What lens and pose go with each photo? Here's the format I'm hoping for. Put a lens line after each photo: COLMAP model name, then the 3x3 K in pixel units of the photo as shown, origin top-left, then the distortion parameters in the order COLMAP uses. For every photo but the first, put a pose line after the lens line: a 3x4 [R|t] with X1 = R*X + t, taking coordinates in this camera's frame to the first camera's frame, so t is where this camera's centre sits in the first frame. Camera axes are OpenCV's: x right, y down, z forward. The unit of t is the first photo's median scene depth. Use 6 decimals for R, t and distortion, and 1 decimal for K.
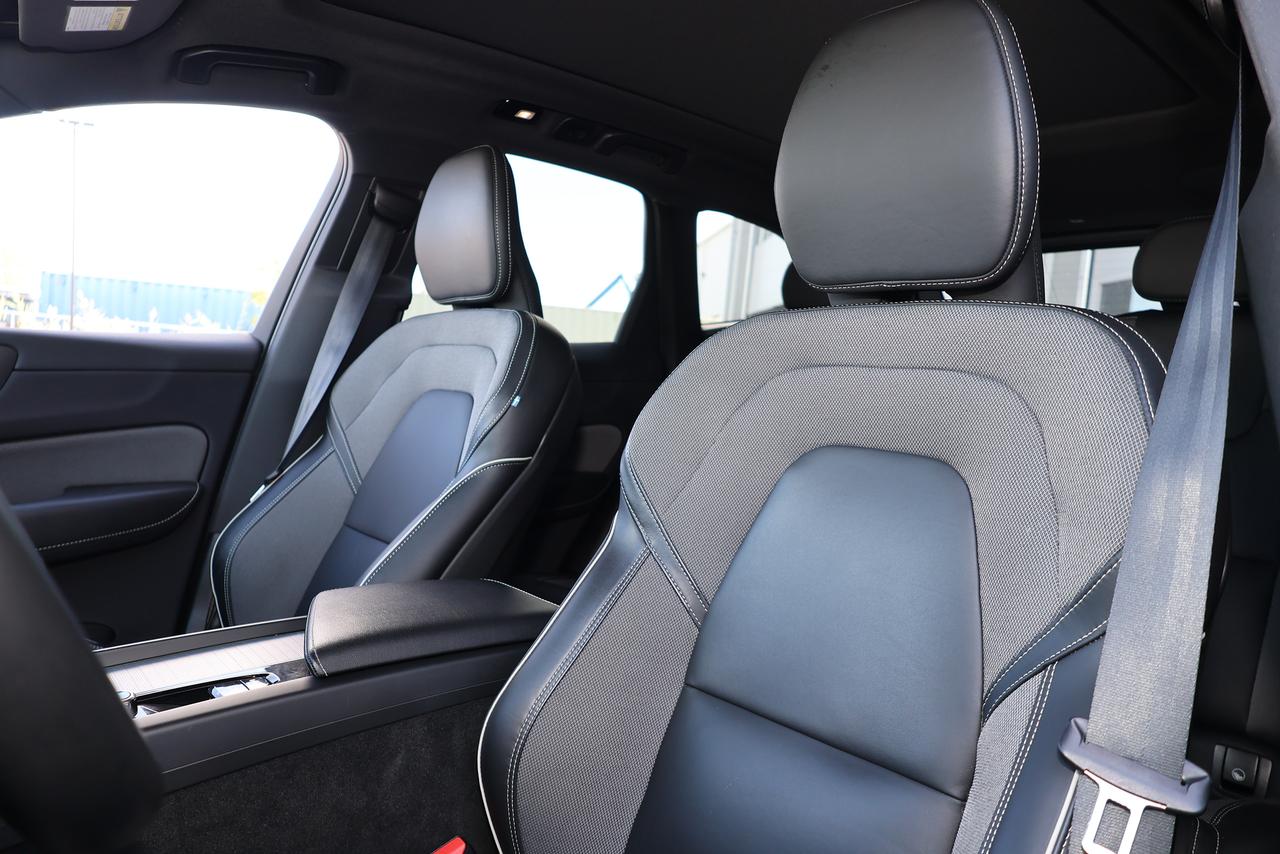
lens RADIAL K [[871.2, 0, 634.6], [0, 871.2, 434.6], [0, 0, 1]] dist [-0.014333, 0.004154]
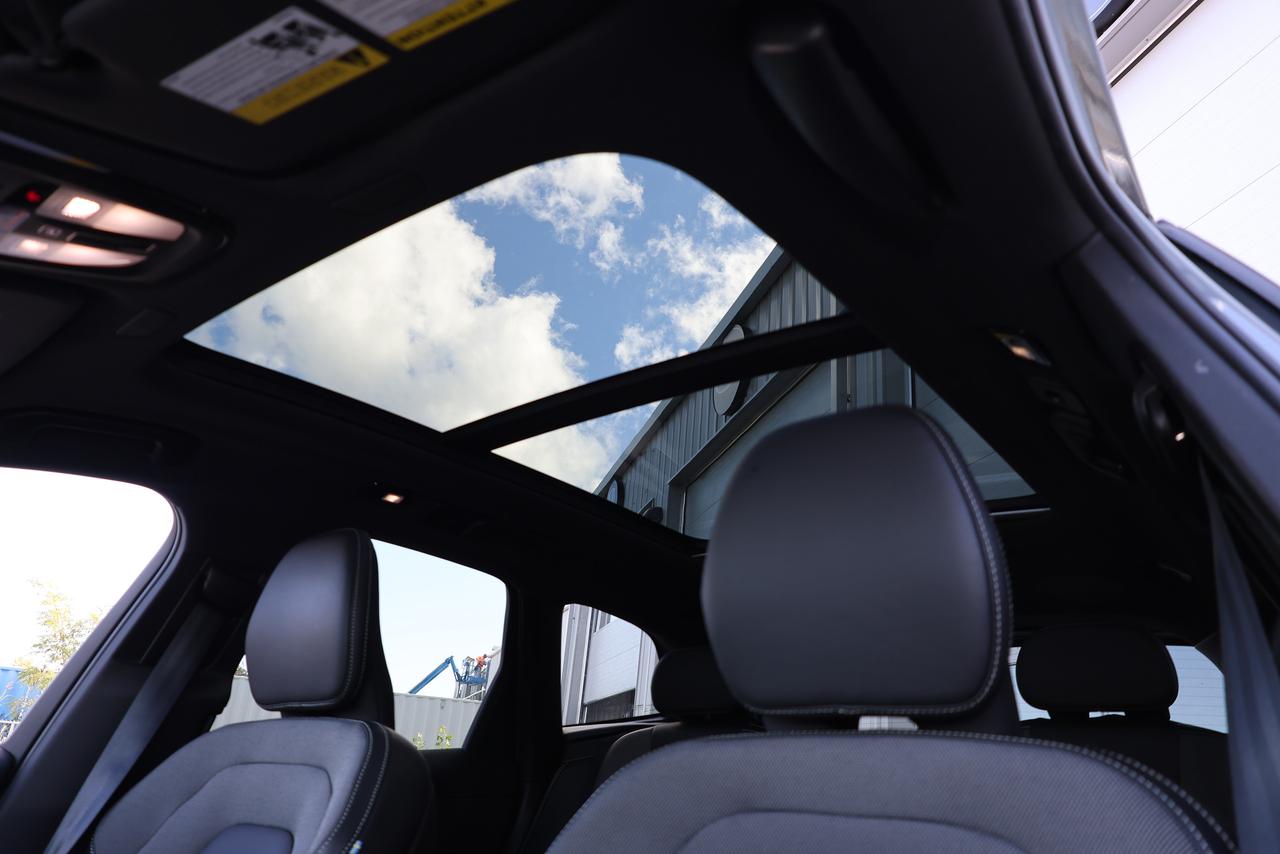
lens RADIAL K [[871.2, 0, 641.6], [0, 871.2, 430.0], [0, 0, 1]] dist [-0.014333, 0.004154]
pose [[0.981210, 0.064260, 0.181926, -0.041615], [0.019309, 0.905470, -0.423972, -0.034912], [-0.191973, 0.419518, 0.887215, 0.093195]]
